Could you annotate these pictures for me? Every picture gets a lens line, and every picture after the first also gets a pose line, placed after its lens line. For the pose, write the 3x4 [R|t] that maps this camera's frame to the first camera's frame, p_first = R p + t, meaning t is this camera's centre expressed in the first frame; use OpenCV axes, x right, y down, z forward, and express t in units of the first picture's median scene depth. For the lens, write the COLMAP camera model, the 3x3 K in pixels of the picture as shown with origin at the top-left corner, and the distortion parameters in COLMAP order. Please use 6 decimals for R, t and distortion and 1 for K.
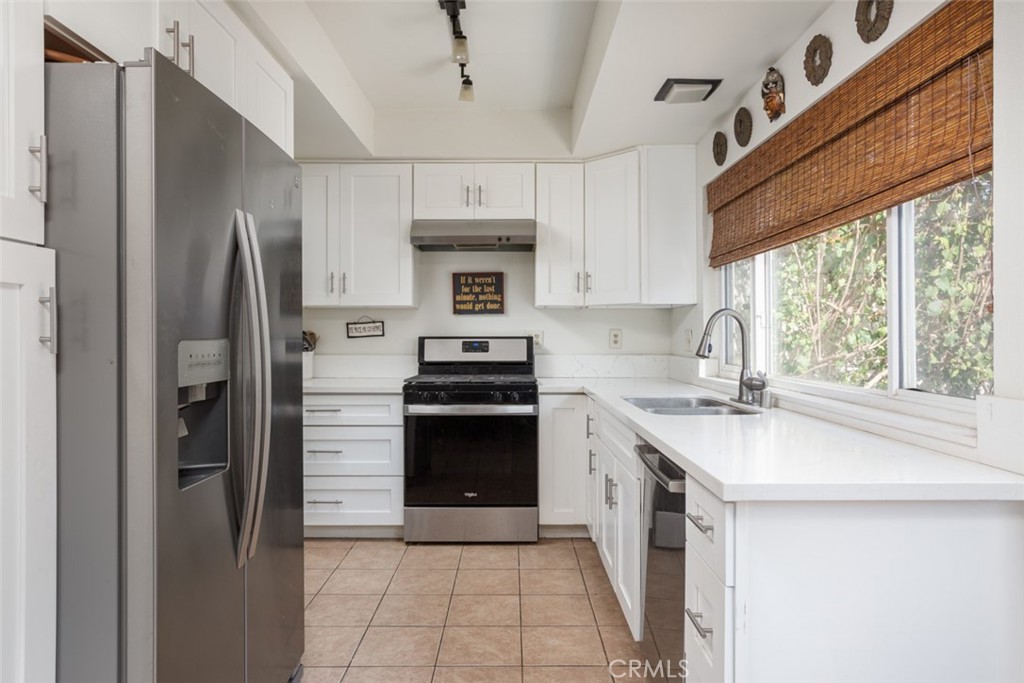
lens RADIAL K [[630.8, 0, 512.7], [0, 630.8, 334.8], [0, 0, 1]] dist [-0.006142, 0.001607]
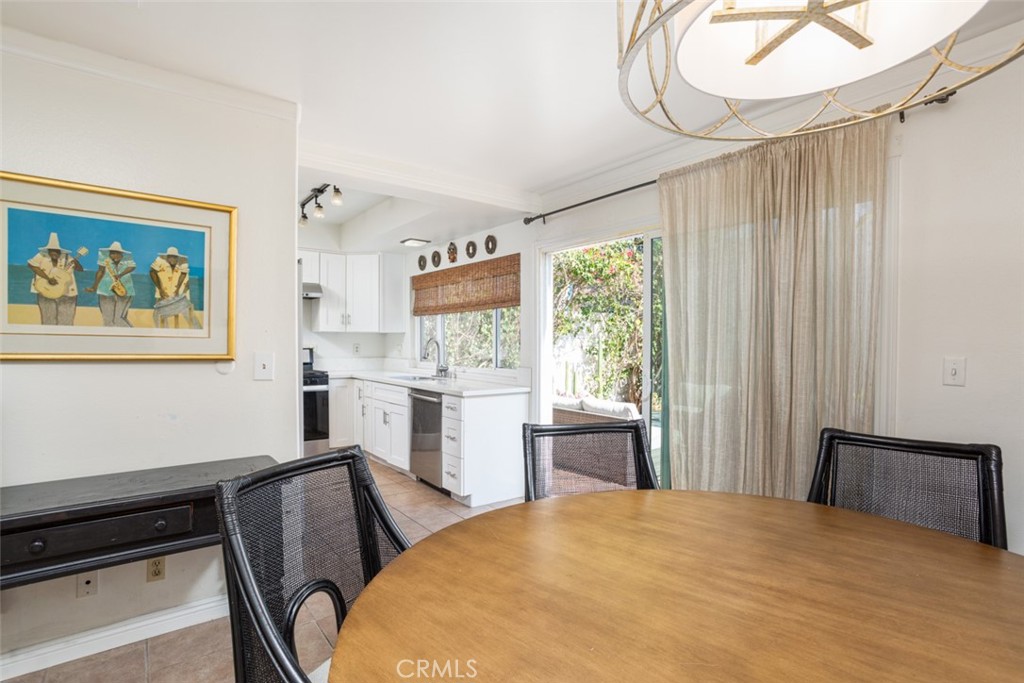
lens RADIAL K [[517.3, 0, 506.9], [0, 517.3, 350.4], [0, 0, 1]] dist [0.001399, 0.001927]
pose [[0.809522, -0.005560, 0.587063, -0.437745], [-0.006487, 0.999809, 0.018415, -0.024661], [-0.587053, -0.018716, 0.809332, -0.567208]]
